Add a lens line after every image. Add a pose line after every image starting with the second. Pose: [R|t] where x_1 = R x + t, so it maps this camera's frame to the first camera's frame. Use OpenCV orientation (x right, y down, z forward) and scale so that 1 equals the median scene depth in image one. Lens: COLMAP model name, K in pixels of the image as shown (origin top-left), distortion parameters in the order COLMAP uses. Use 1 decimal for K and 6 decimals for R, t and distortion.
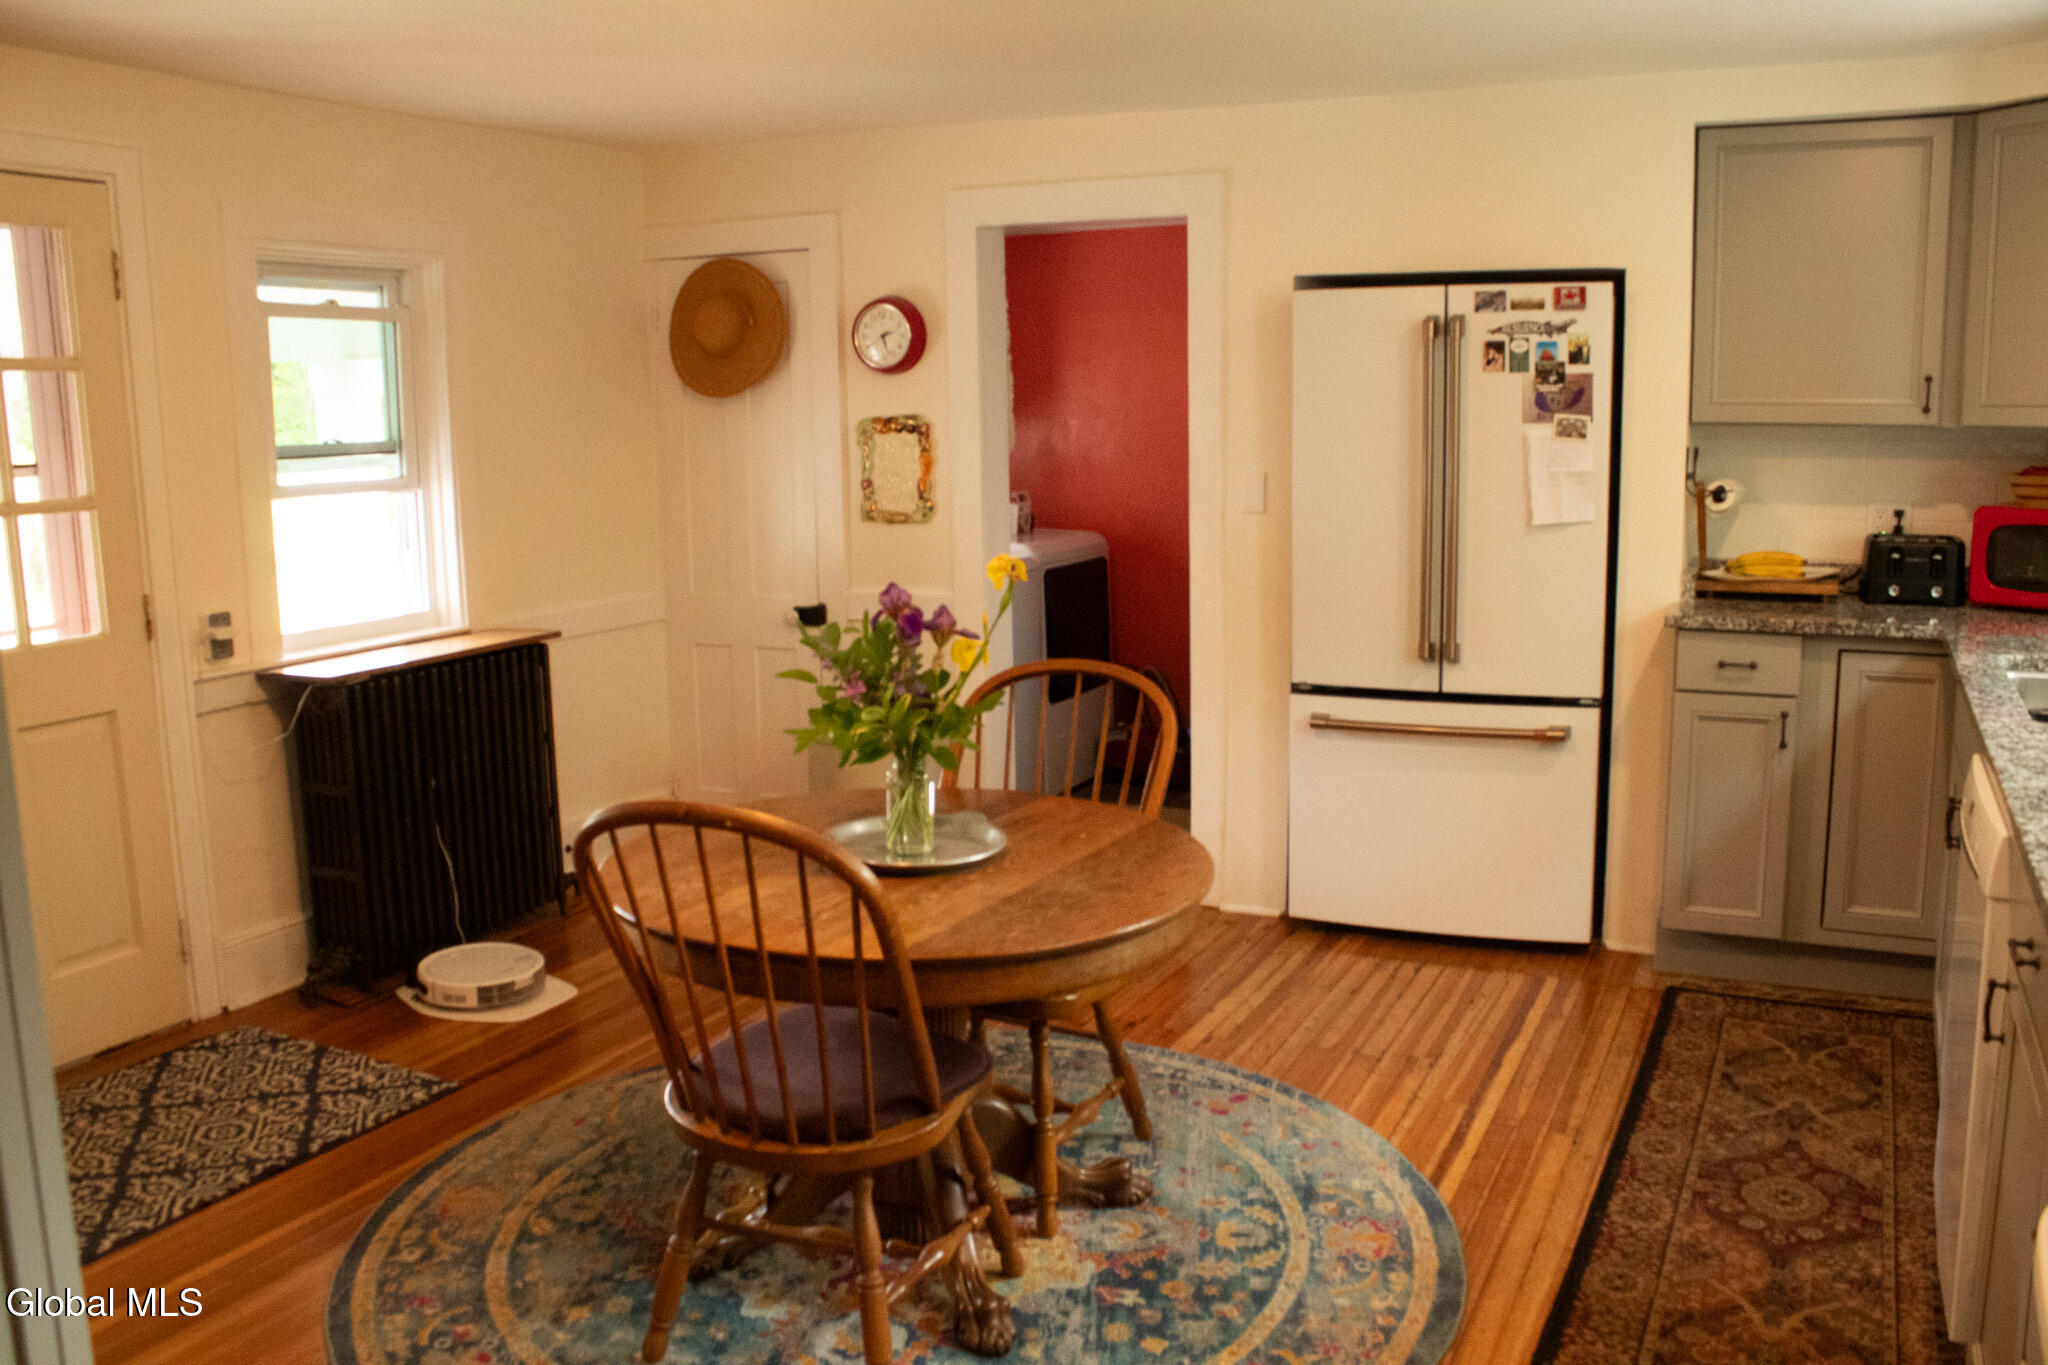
lens RADIAL K [[1737.4, 0, 1020.4], [0, 1737.4, 675.7], [0, 0, 1]] dist [-0.164070, 0.149708]
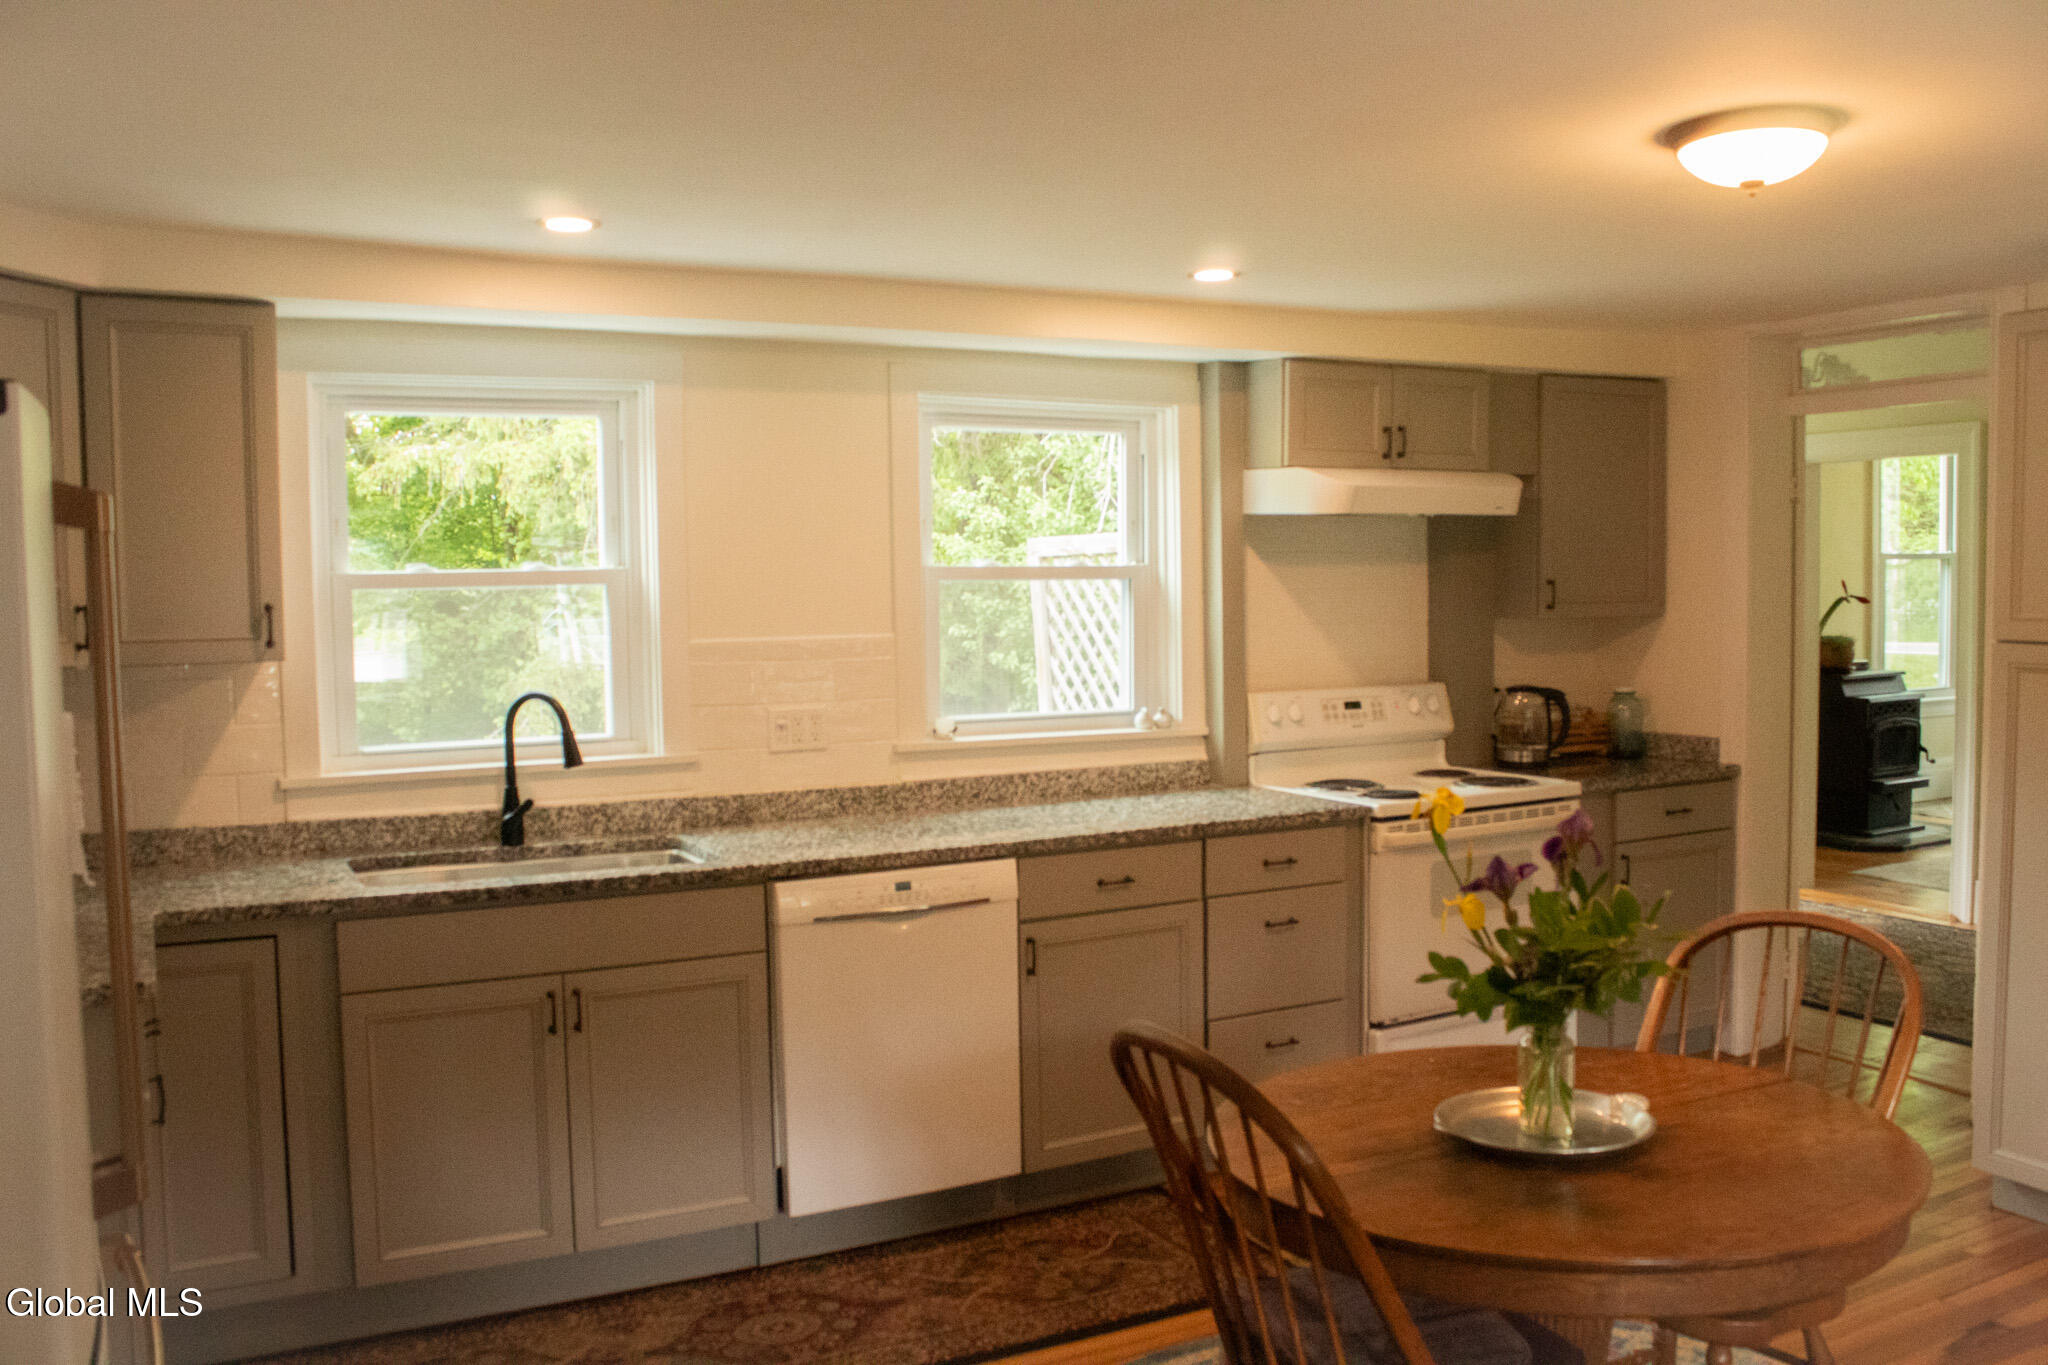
lens RADIAL K [[1737.4, 0, 1036.6], [0, 1737.4, 690.8], [0, 0, 1]] dist [-0.164070, 0.149708]
pose [[-0.810554, -0.013039, 0.585519, -0.246355], [0.120256, 0.974744, 0.188182, -0.213410], [-0.573185, 0.222944, -0.788514, 1.244177]]
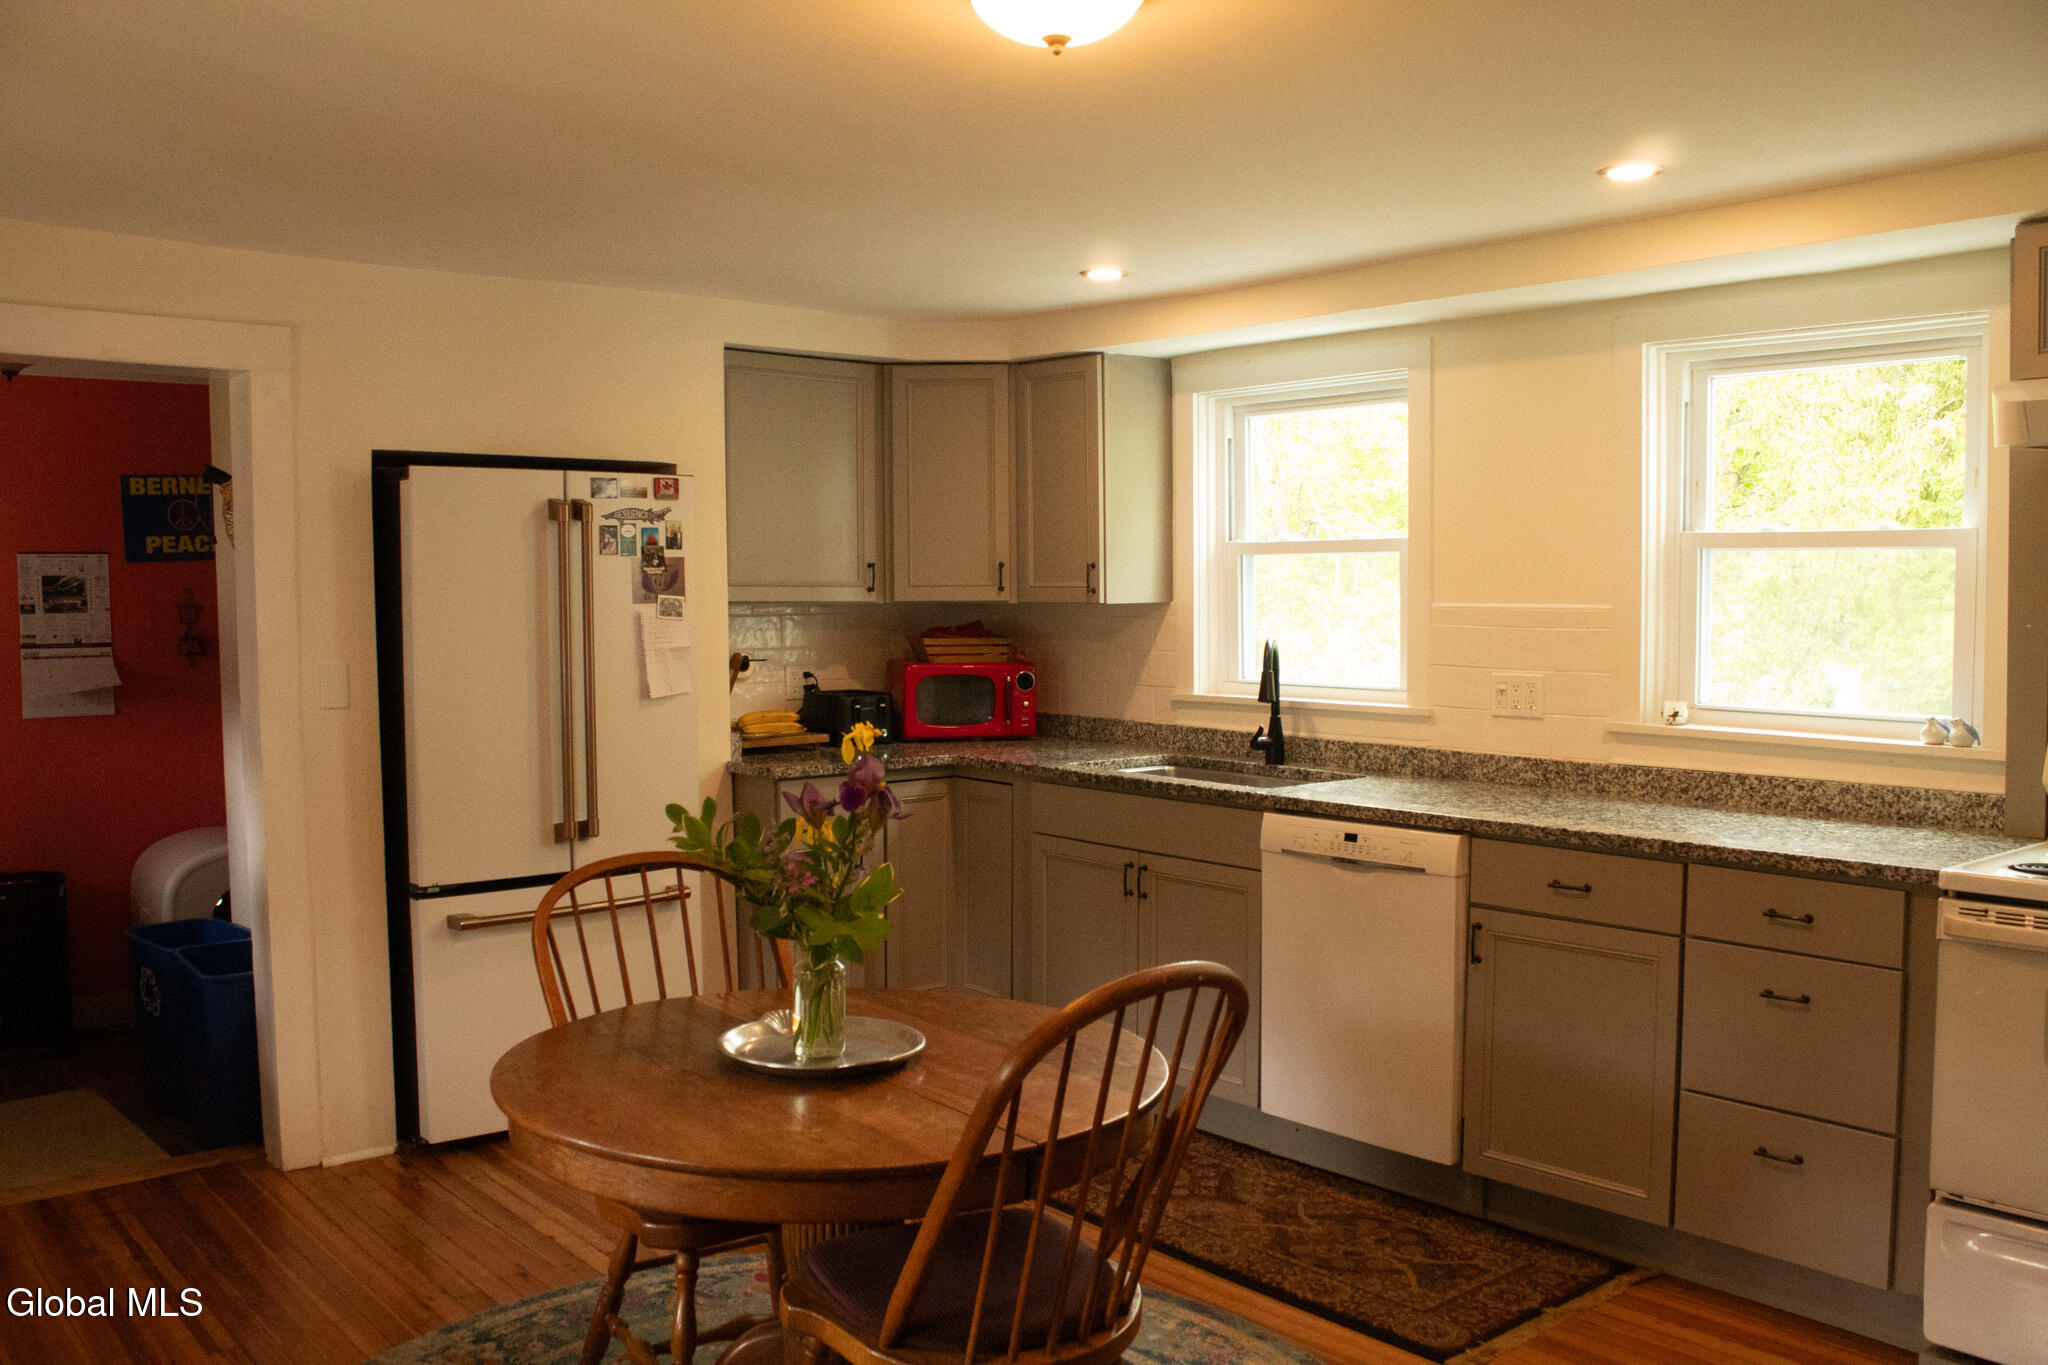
lens RADIAL K [[1737.4, 0, 1030.0], [0, 1737.4, 687.2], [0, 0, 1]] dist [-0.164070, 0.149708]
pose [[0.403860, -0.037649, 0.914046, -0.589134], [0.144873, 0.989177, -0.023267, -0.036861], [-0.903277, 0.141817, 0.404943, 0.359840]]
